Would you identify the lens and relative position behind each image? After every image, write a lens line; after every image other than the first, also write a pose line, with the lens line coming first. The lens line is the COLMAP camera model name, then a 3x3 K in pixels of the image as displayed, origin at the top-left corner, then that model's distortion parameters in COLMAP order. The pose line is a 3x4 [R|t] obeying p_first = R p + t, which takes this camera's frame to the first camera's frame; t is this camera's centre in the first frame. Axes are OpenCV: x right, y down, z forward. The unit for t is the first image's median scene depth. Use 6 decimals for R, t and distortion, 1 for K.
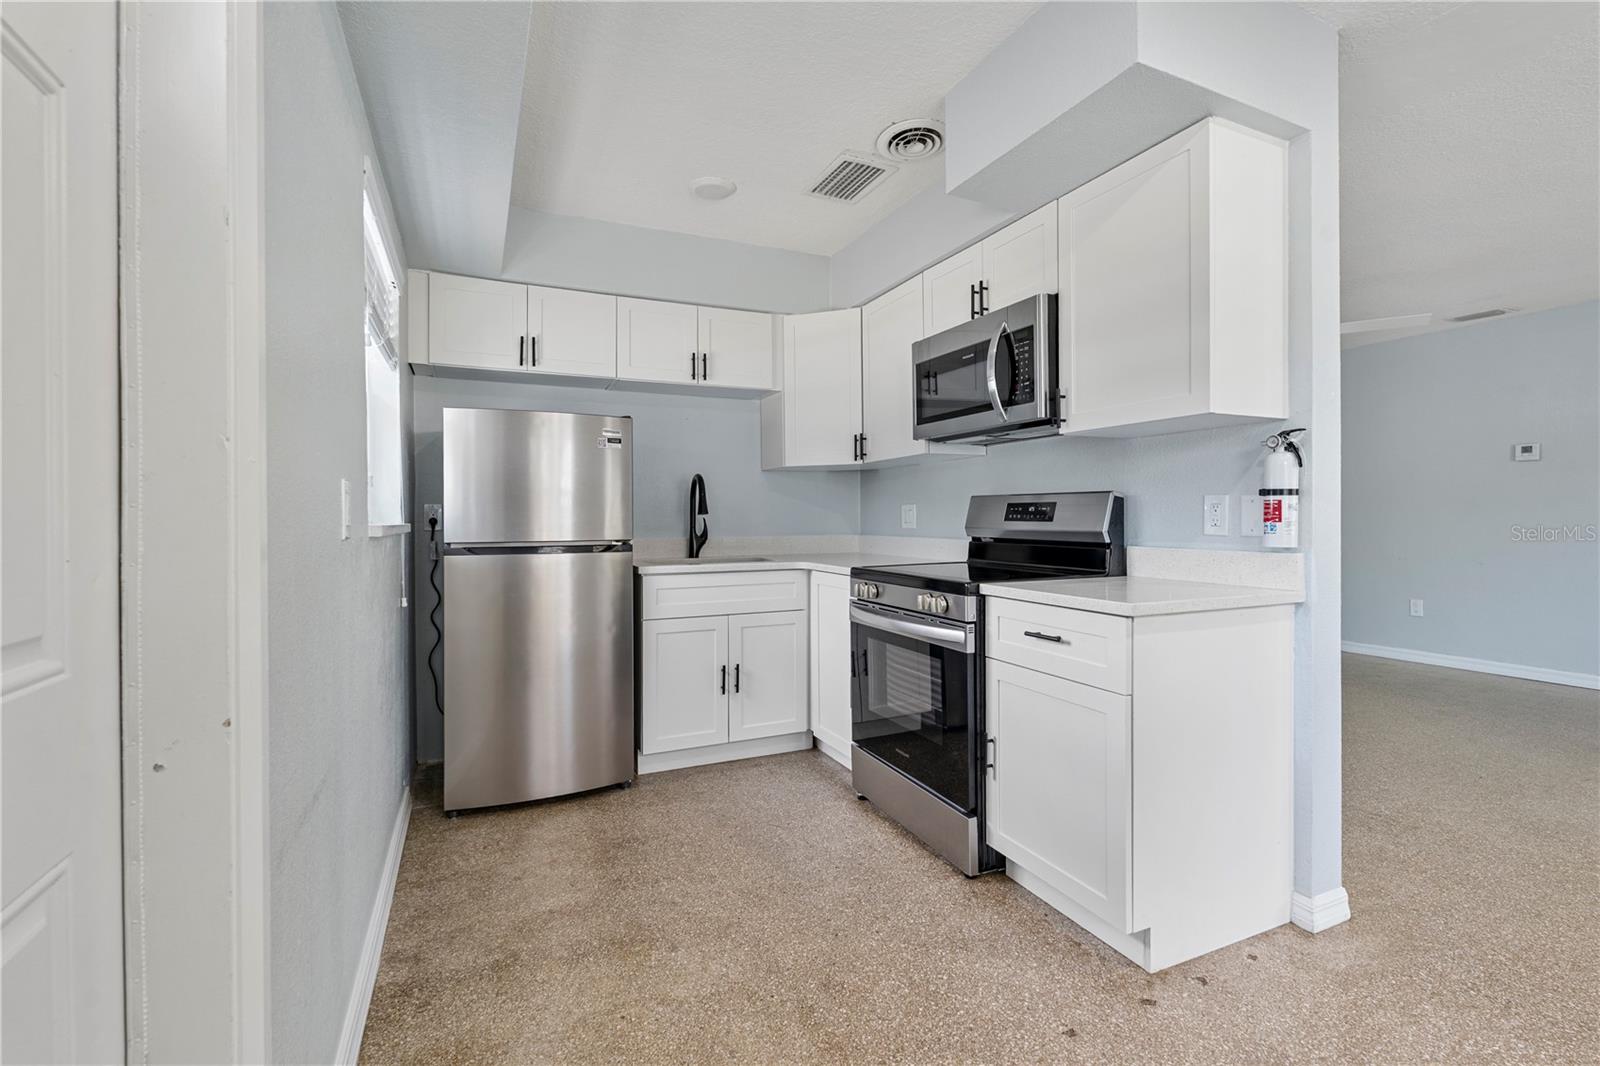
lens RADIAL K [[710.0, 0, 800.3], [0, 710.0, 511.4], [0, 0, 1]] dist [-0.001871, -0.000279]
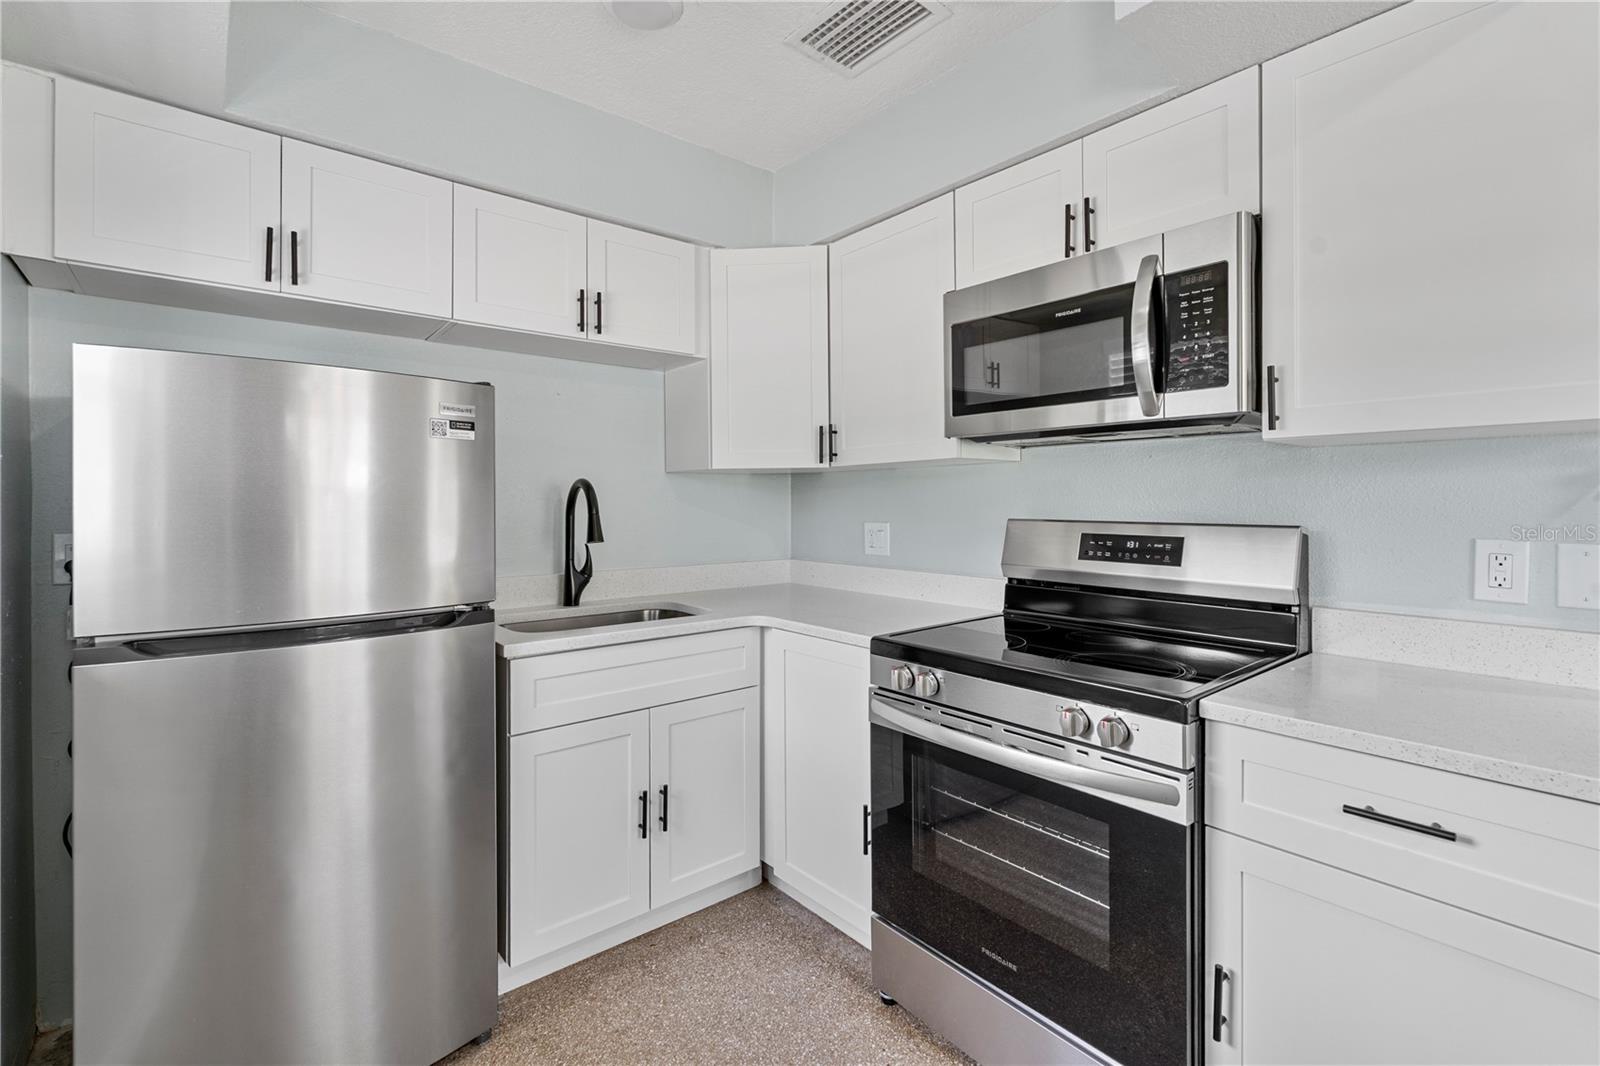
lens RADIAL K [[726.4, 0, 806.4], [0, 726.4, 504.0], [0, 0, 1]] dist [-0.002210, -0.000689]
pose [[0.965411, 0.003075, 0.260715, -0.143512], [-0.004244, 0.999983, 0.003919, -0.039574], [-0.260699, -0.004890, 0.965408, 0.365725]]
